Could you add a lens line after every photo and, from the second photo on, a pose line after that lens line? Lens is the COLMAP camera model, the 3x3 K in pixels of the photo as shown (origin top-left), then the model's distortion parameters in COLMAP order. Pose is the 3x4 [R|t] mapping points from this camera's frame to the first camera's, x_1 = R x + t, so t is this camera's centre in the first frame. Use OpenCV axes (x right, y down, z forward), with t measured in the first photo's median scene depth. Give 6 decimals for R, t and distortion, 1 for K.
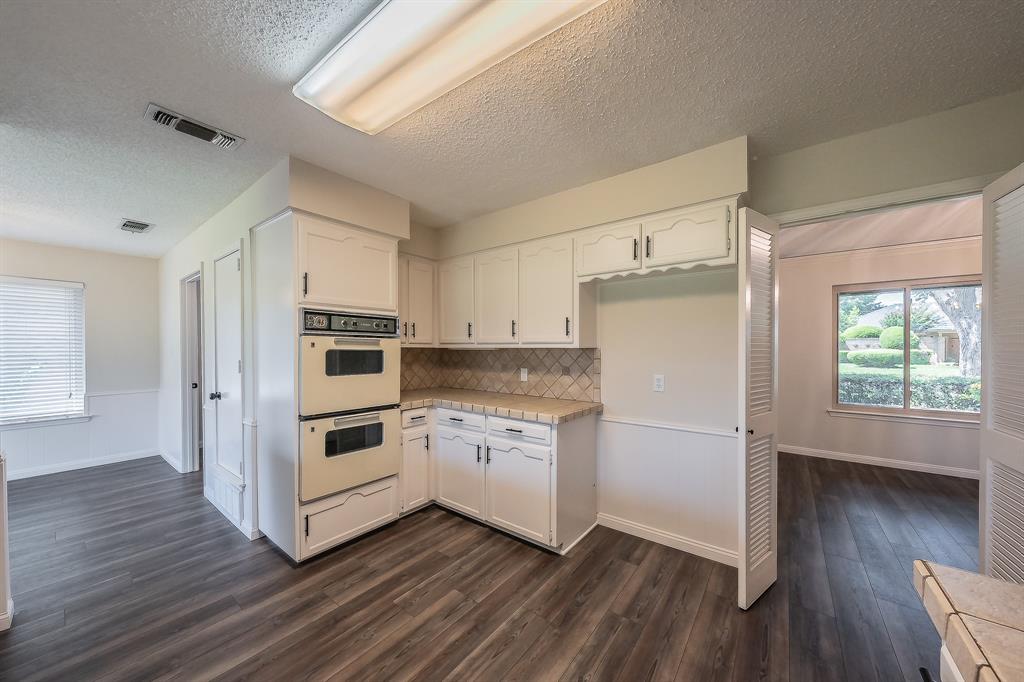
lens RADIAL K [[348.5, 0, 512.3], [0, 348.5, 349.0], [0, 0, 1]] dist [-0.000341, -0.000005]
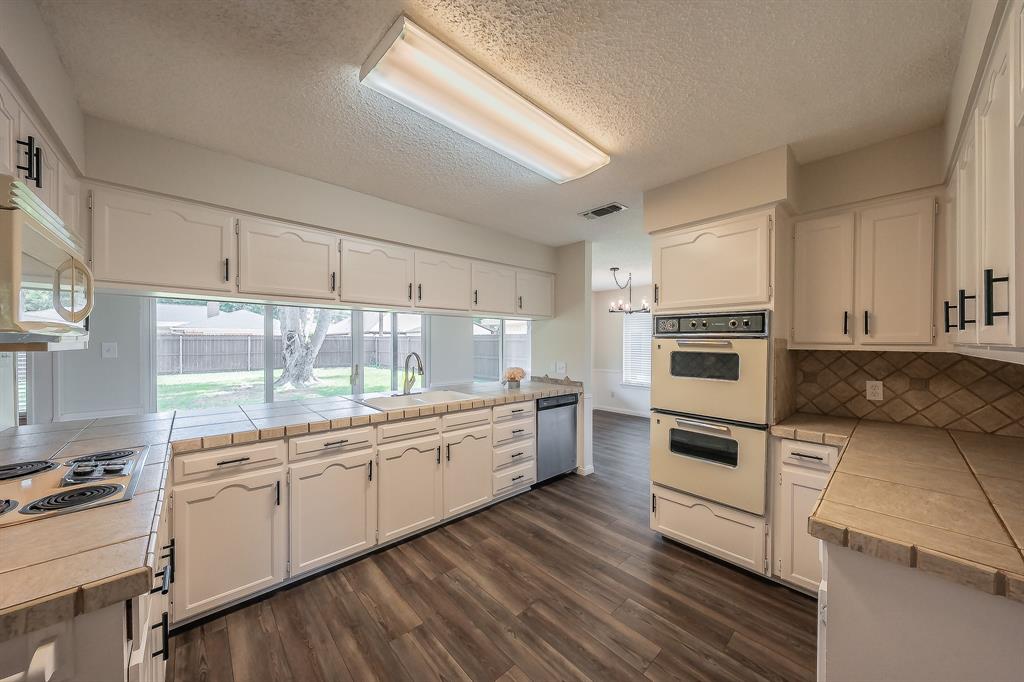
lens RADIAL K [[348.5, 0, 504.0], [0, 348.5, 343.1], [0, 0, 1]] dist [-0.000341, -0.000005]
pose [[-0.160531, 0.001392, -0.987030, 0.592544], [-0.009626, 0.999949, 0.002975, -0.020701], [0.986984, 0.009979, -0.160509, 0.647065]]
